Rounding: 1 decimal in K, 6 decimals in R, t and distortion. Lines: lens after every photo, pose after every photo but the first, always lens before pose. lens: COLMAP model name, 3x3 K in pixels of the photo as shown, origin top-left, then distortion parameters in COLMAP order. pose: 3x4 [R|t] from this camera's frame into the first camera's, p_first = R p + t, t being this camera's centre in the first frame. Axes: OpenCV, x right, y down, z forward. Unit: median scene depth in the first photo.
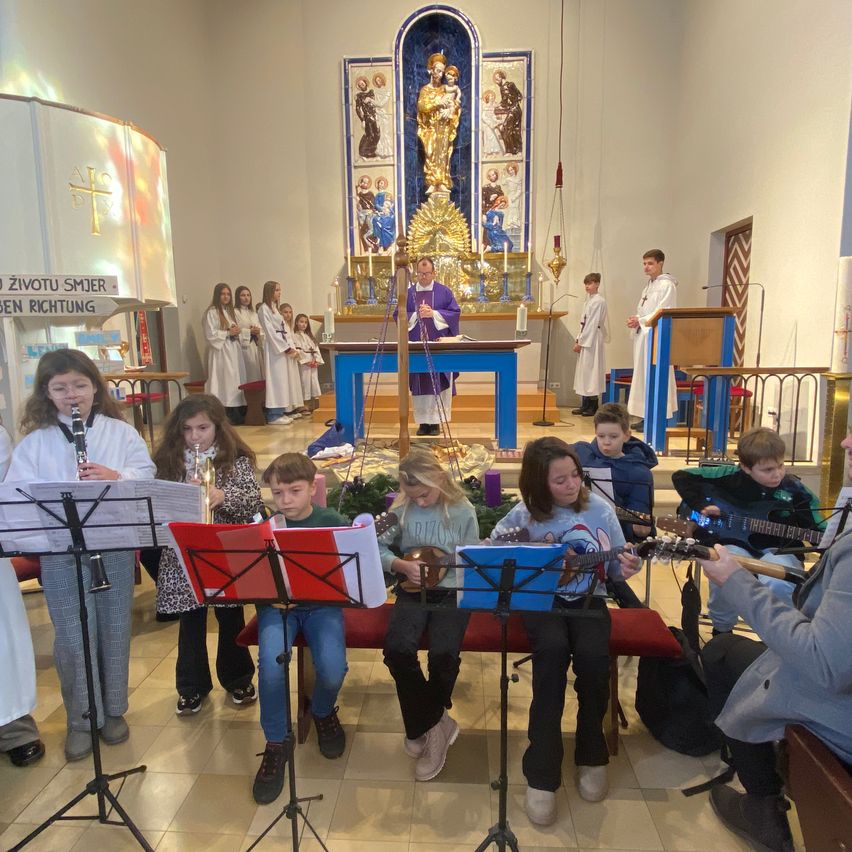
lens RADIAL K [[592.6, 0, 422.3], [0, 592.6, 428.4], [0, 0, 1]] dist [0.037635, -0.049439]
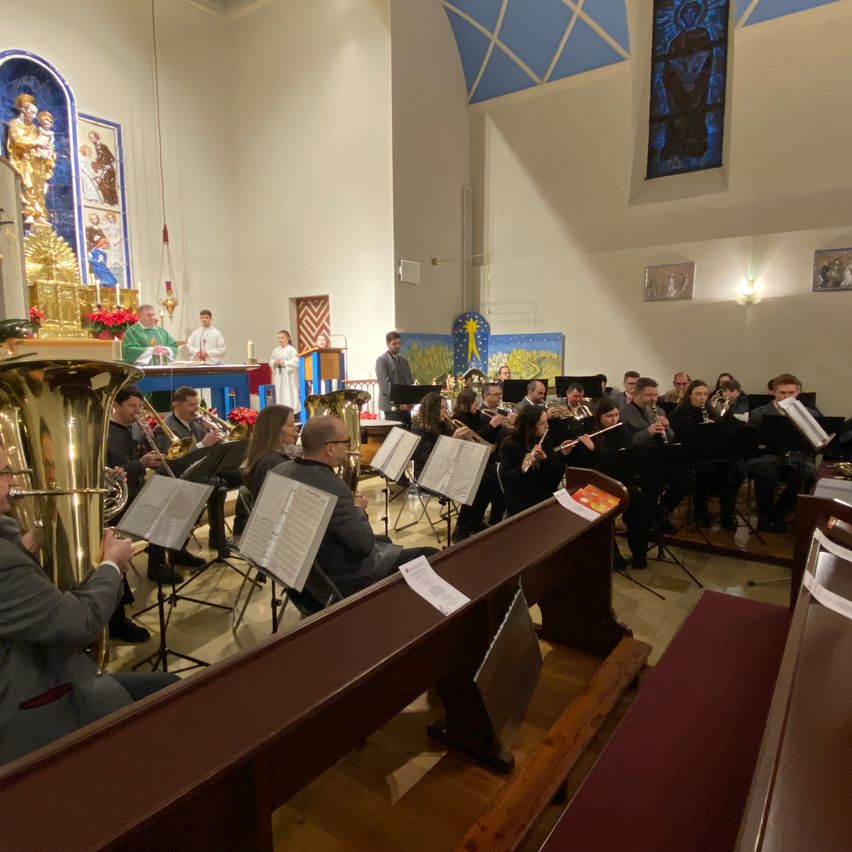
lens RADIAL K [[592.6, 0, 422.3], [0, 592.6, 428.4], [0, 0, 1]] dist [0.037635, -0.049439]
pose [[0.542886, -0.094988, 0.834417, -0.536575], [0.118225, 0.992332, 0.036045, 0.006232], [-0.831443, 0.079080, 0.549954, -0.120141]]
